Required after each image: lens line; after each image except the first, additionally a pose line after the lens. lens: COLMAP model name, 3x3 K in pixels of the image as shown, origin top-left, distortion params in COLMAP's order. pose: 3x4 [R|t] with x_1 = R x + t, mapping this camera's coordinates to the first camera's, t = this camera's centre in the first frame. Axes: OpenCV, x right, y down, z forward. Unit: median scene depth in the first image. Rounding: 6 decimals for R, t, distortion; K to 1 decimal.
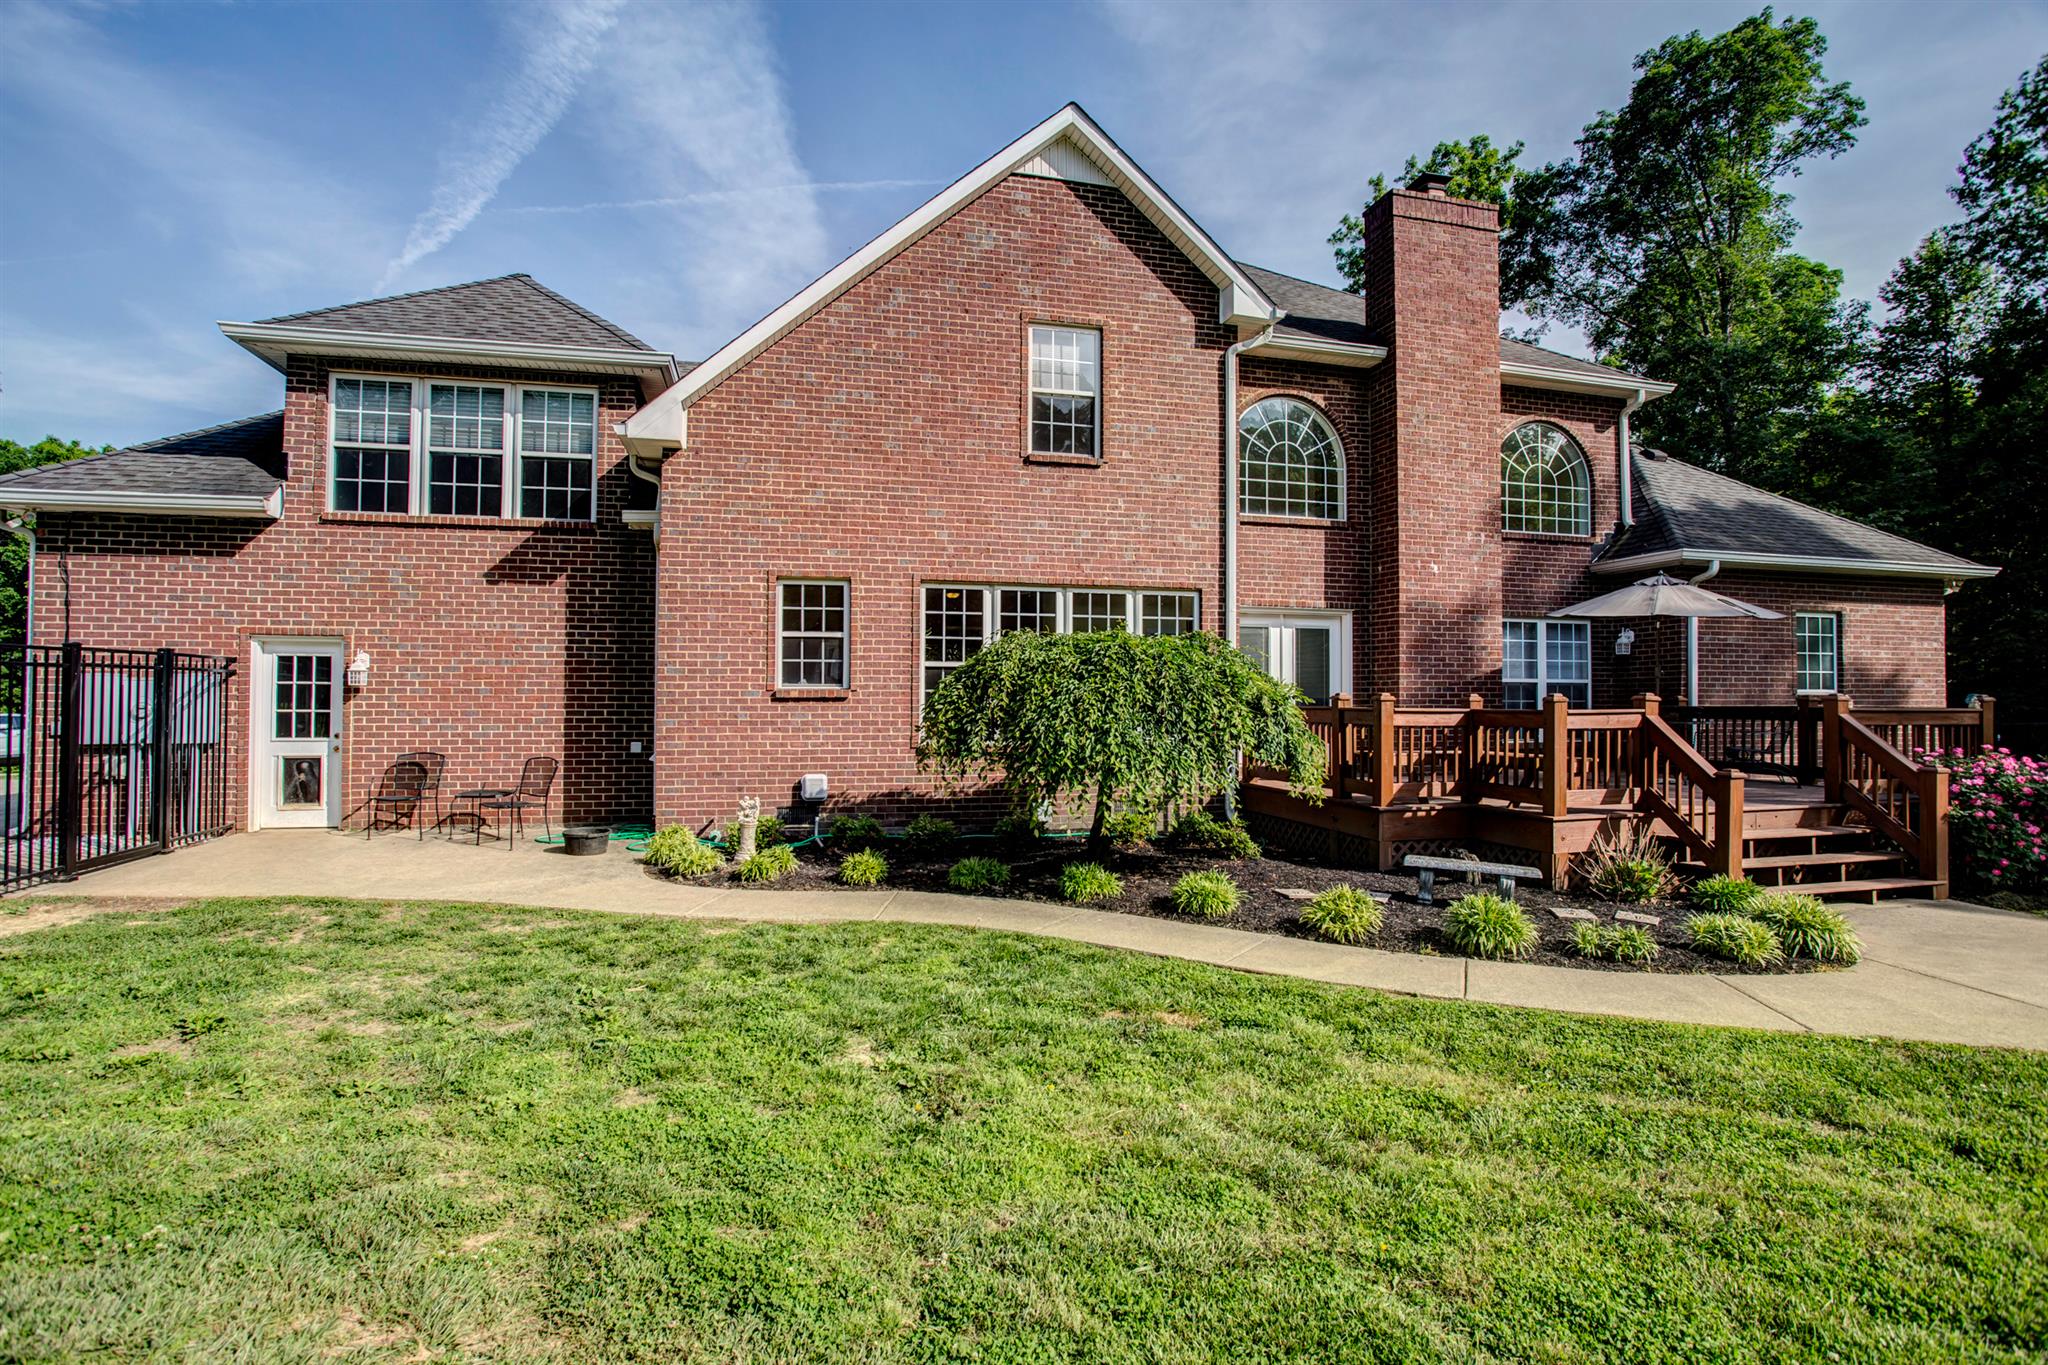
lens RADIAL K [[973.5, 0, 968.5], [0, 973.5, 670.1], [0, 0, 1]] dist [-0.016672, 0.002314]
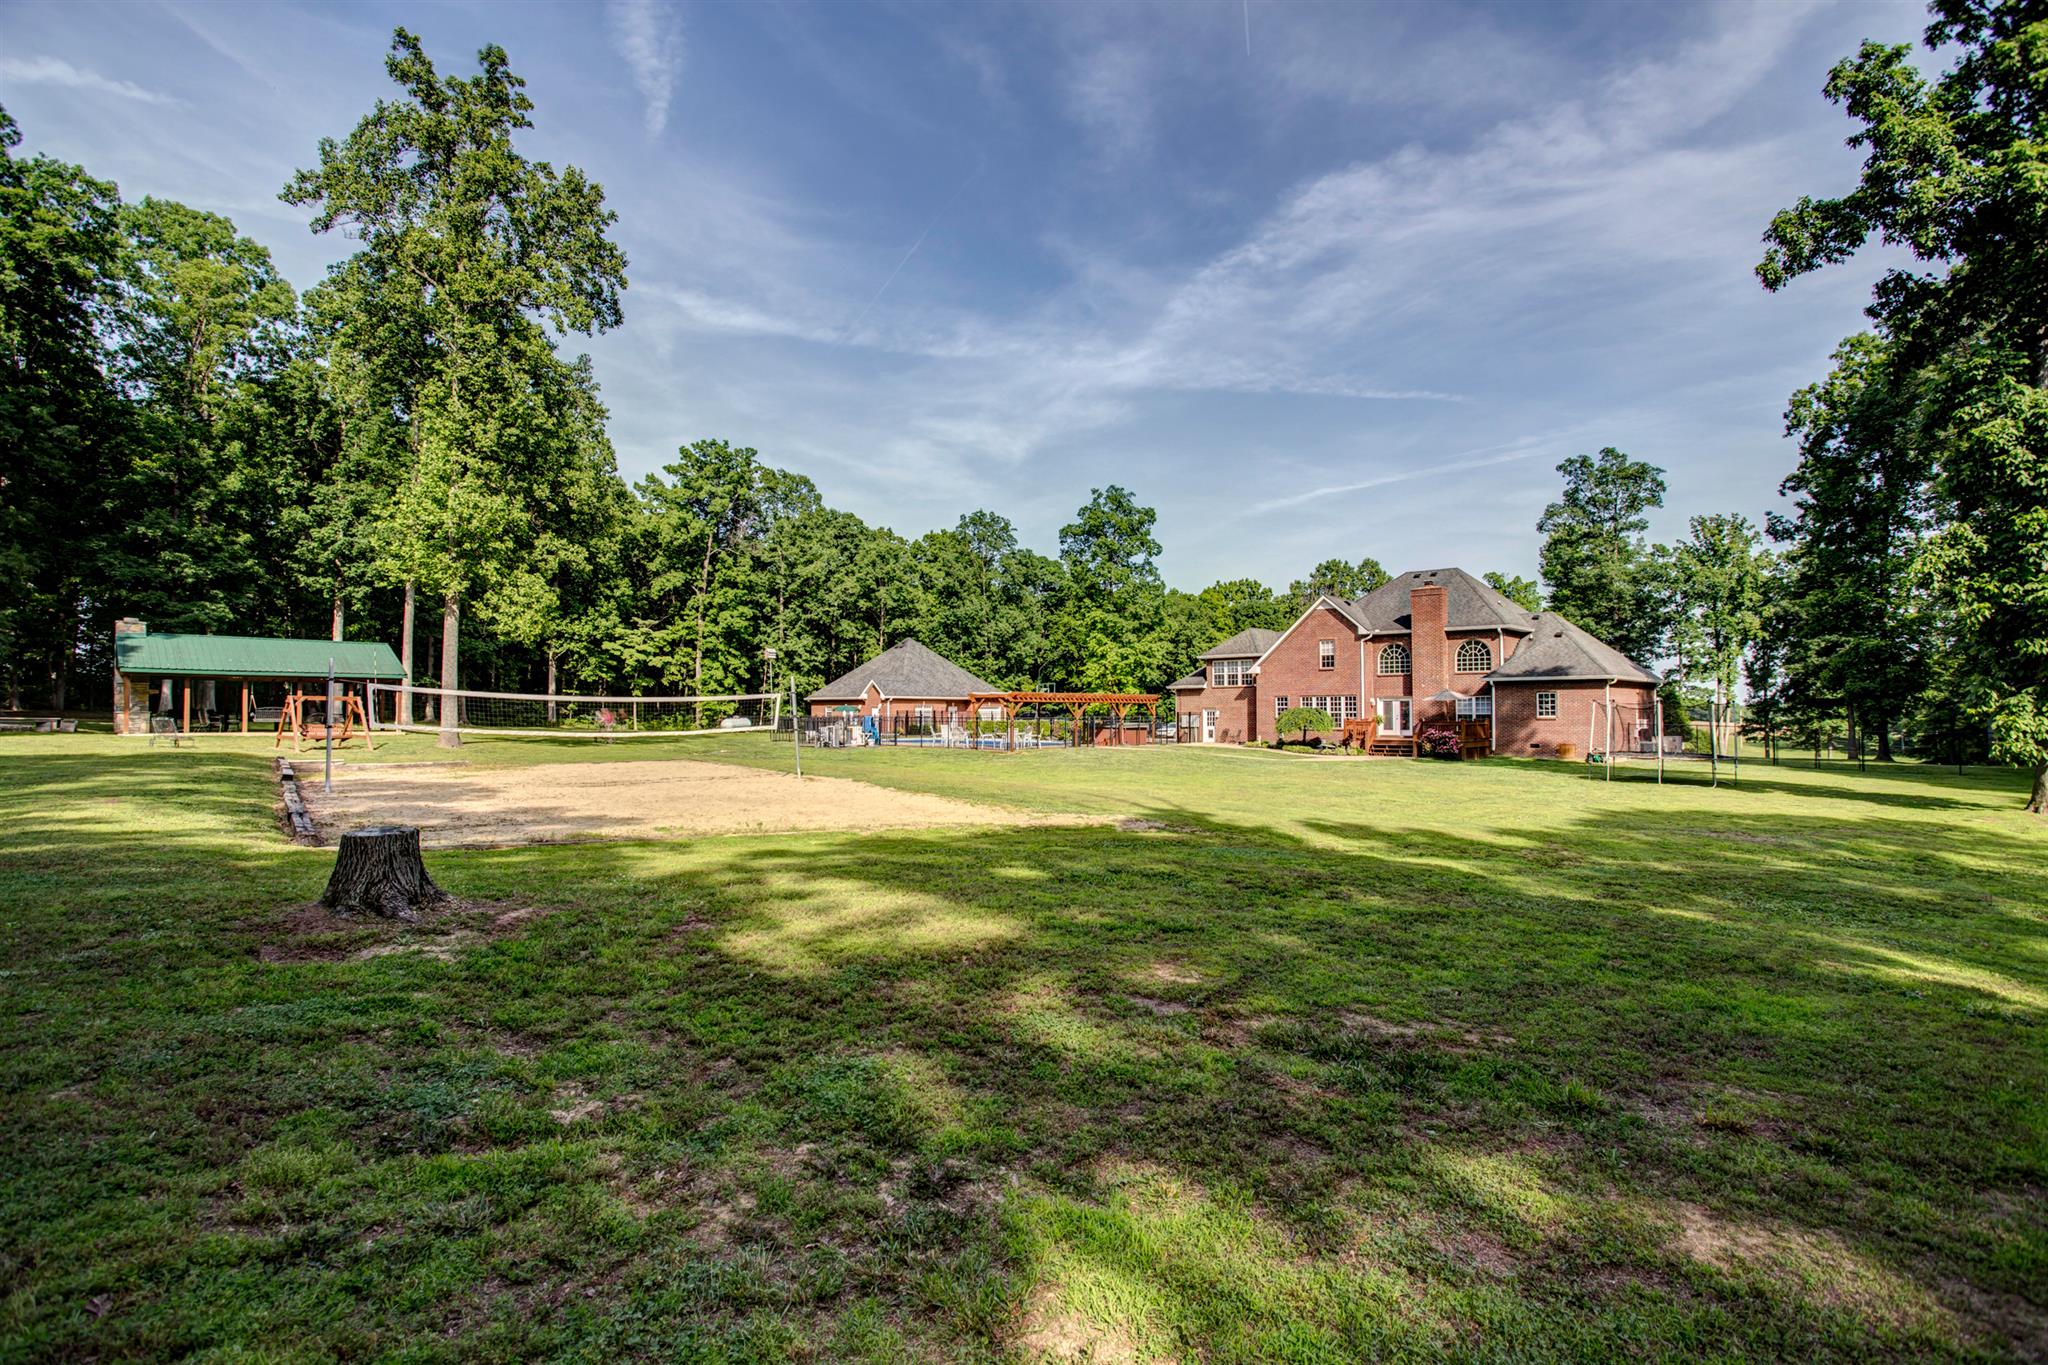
lens RADIAL K [[998.2, 0, 1041.2], [0, 998.2, 684.6], [0, 0, 1]] dist [-0.036878, 0.001382]
pose [[0.572036, -0.028097, -0.819747, 3.516641], [0.029096, 0.999479, -0.013953, -0.121203], [0.819712, -0.015870, 0.572556, -3.138752]]
